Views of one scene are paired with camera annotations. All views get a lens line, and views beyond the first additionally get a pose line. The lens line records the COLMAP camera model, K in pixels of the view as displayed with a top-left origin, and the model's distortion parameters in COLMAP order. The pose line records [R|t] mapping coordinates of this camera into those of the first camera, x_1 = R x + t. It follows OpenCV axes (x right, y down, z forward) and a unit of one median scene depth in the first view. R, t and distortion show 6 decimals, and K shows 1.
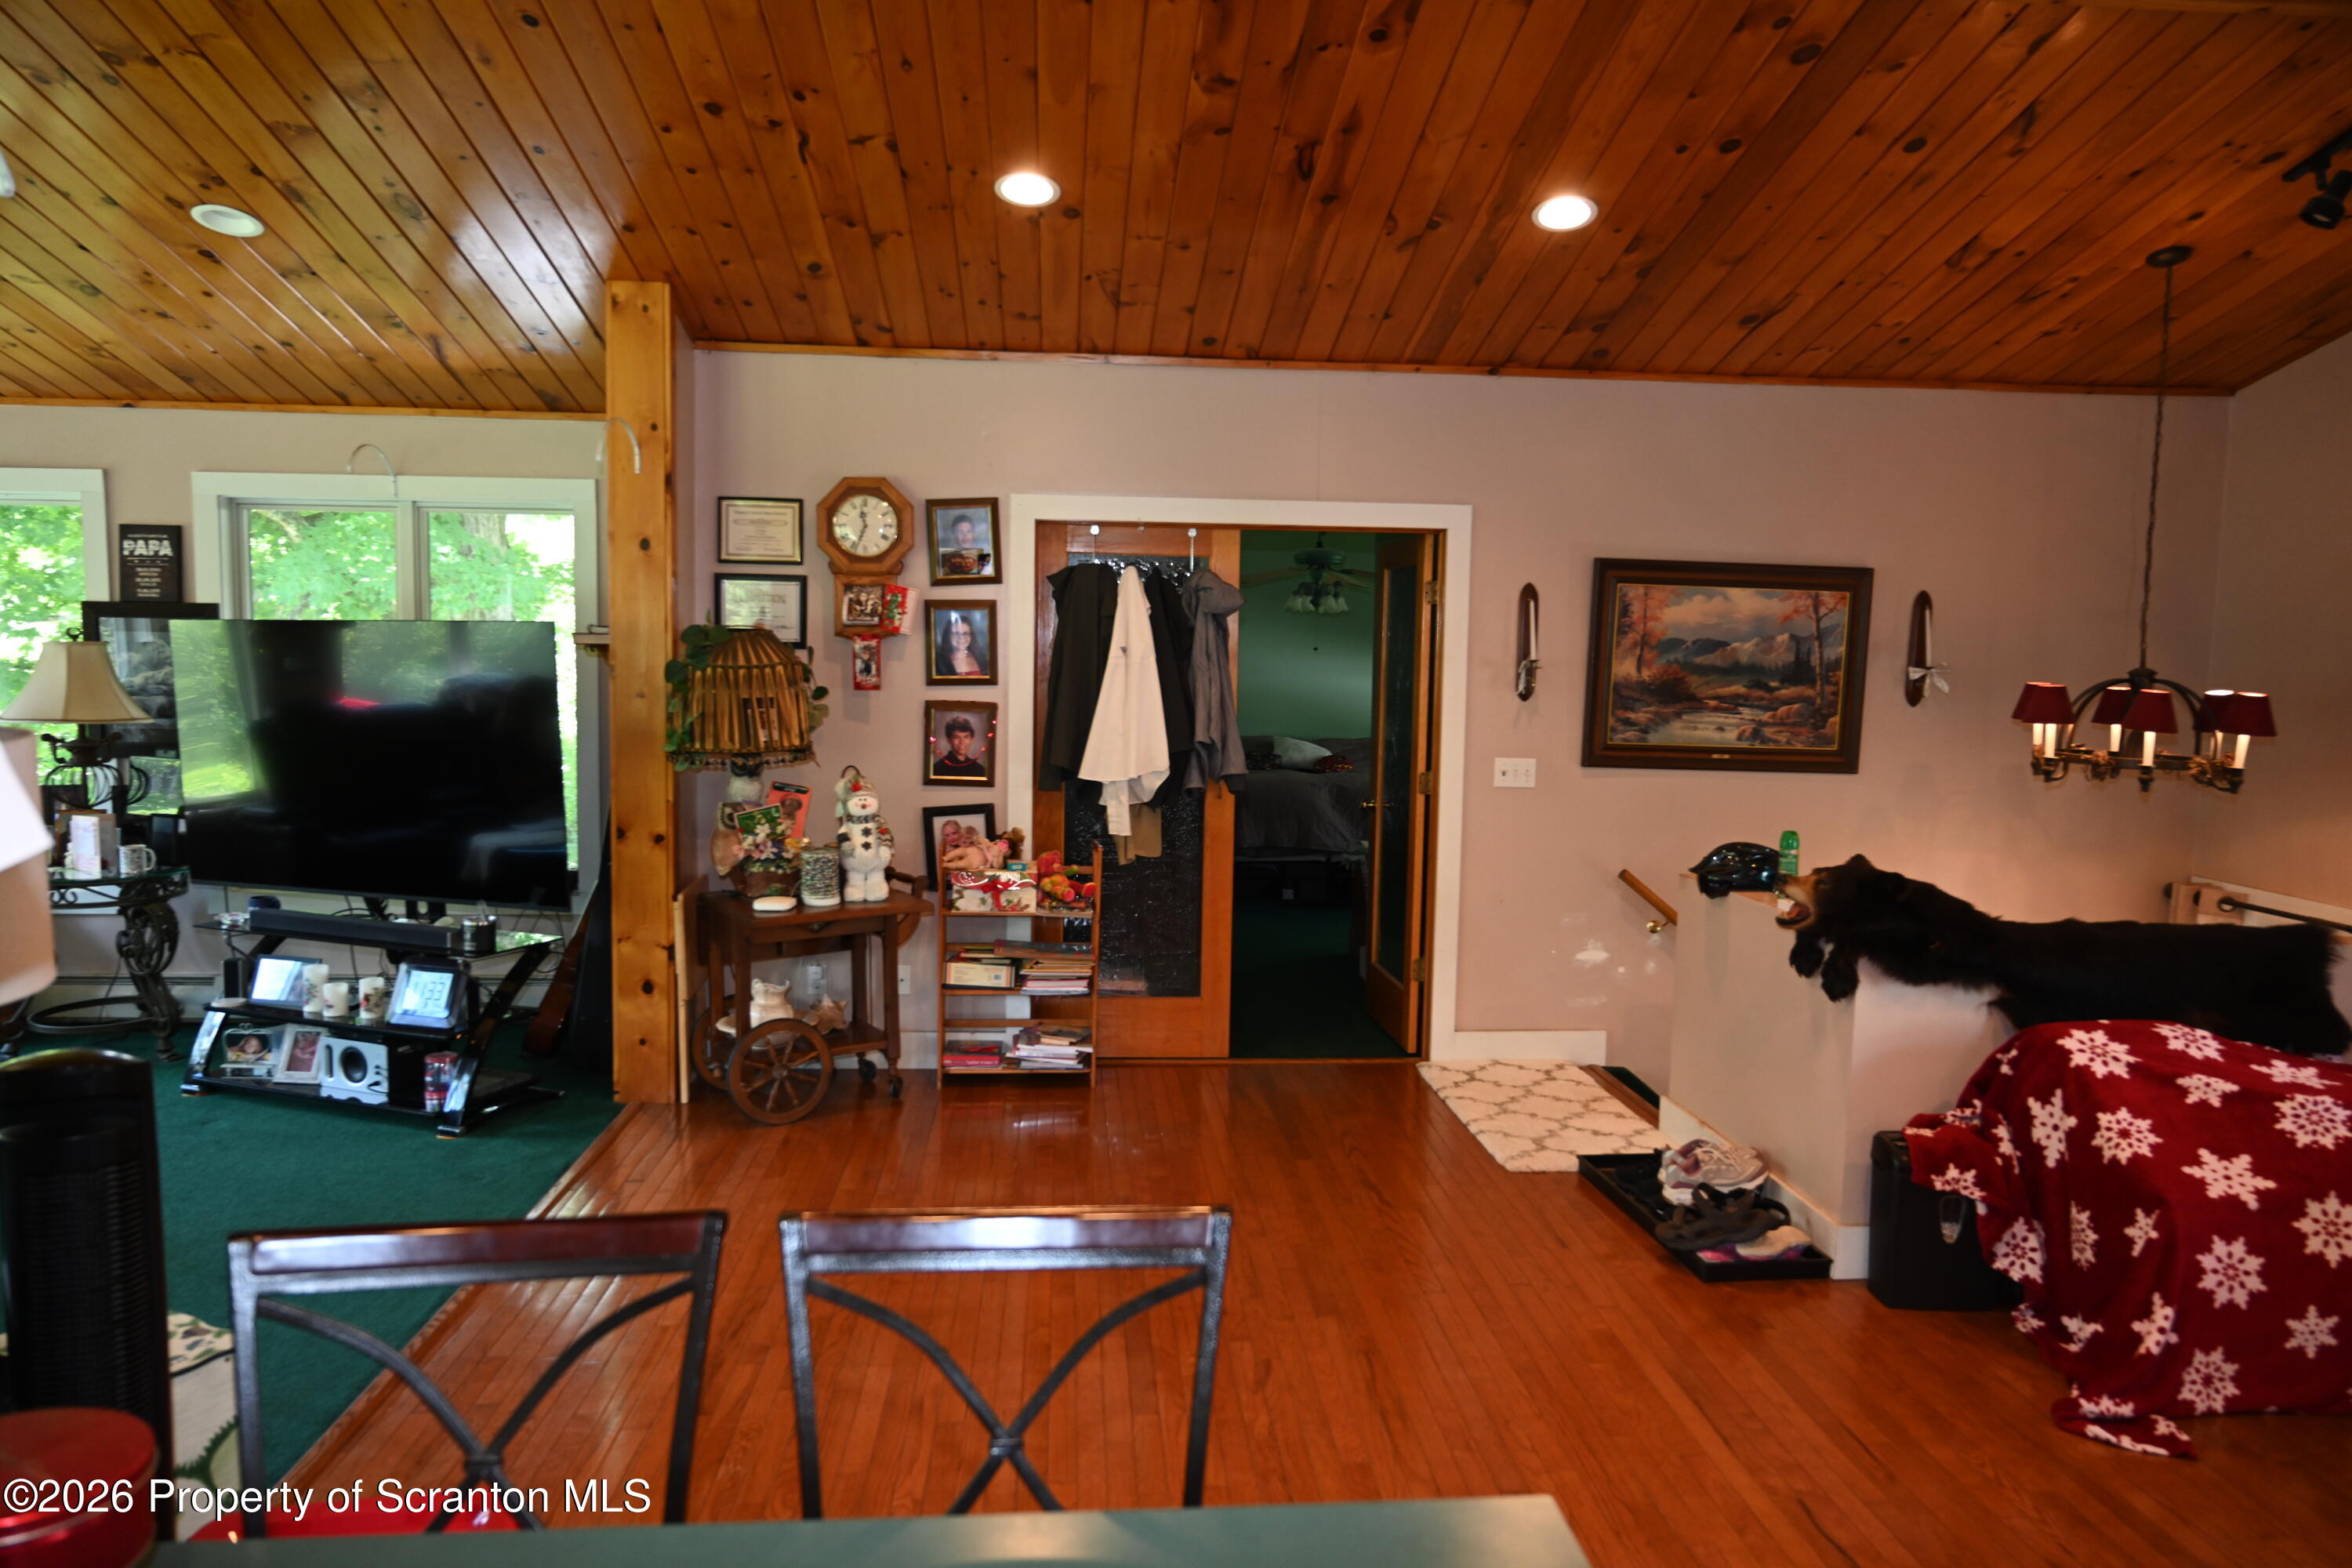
lens RADIAL K [[1569.9, 0, 1178.5], [0, 1569.9, 784.0], [0, 0, 1]] dist [-0.009988, 0.004225]
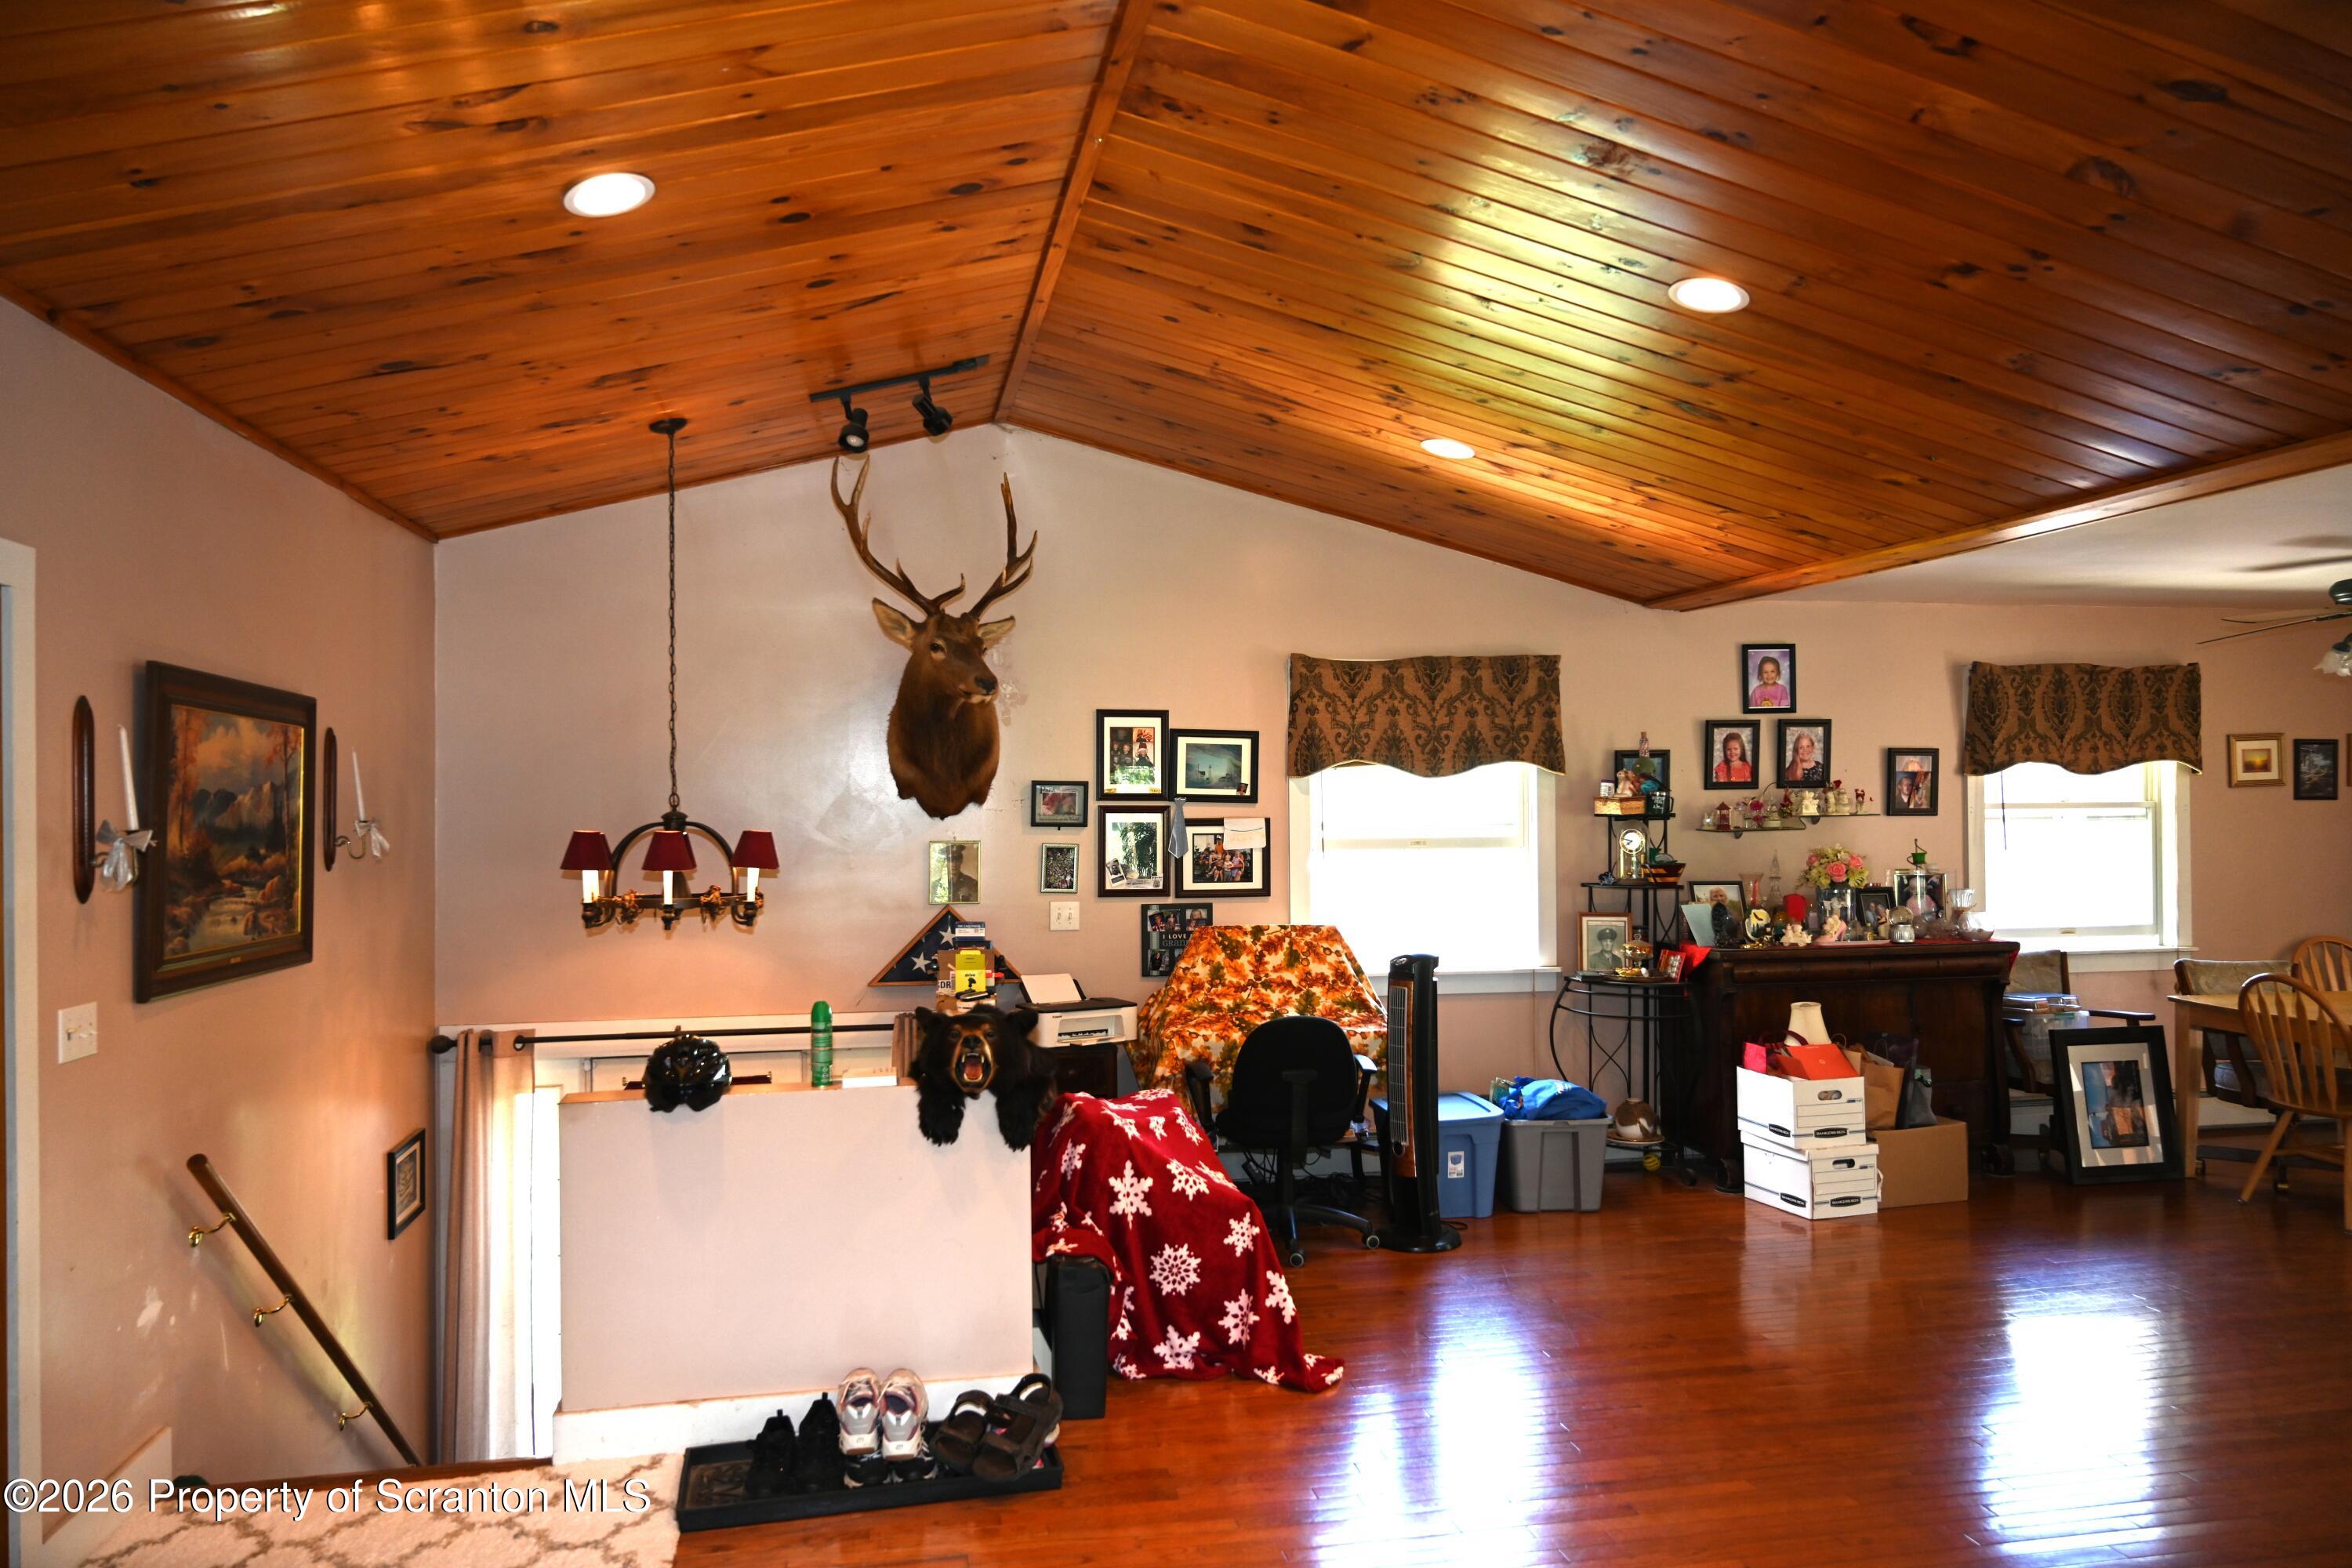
lens RADIAL K [[1569.9, 0, 1170.8], [0, 1569.9, 785.7], [0, 0, 1]] dist [-0.009988, 0.004225]
pose [[-0.115491, -0.008840, 0.993269, -0.451832], [0.098142, 0.994966, 0.020267, -0.079588], [-0.988448, 0.099822, -0.114042, 0.787729]]
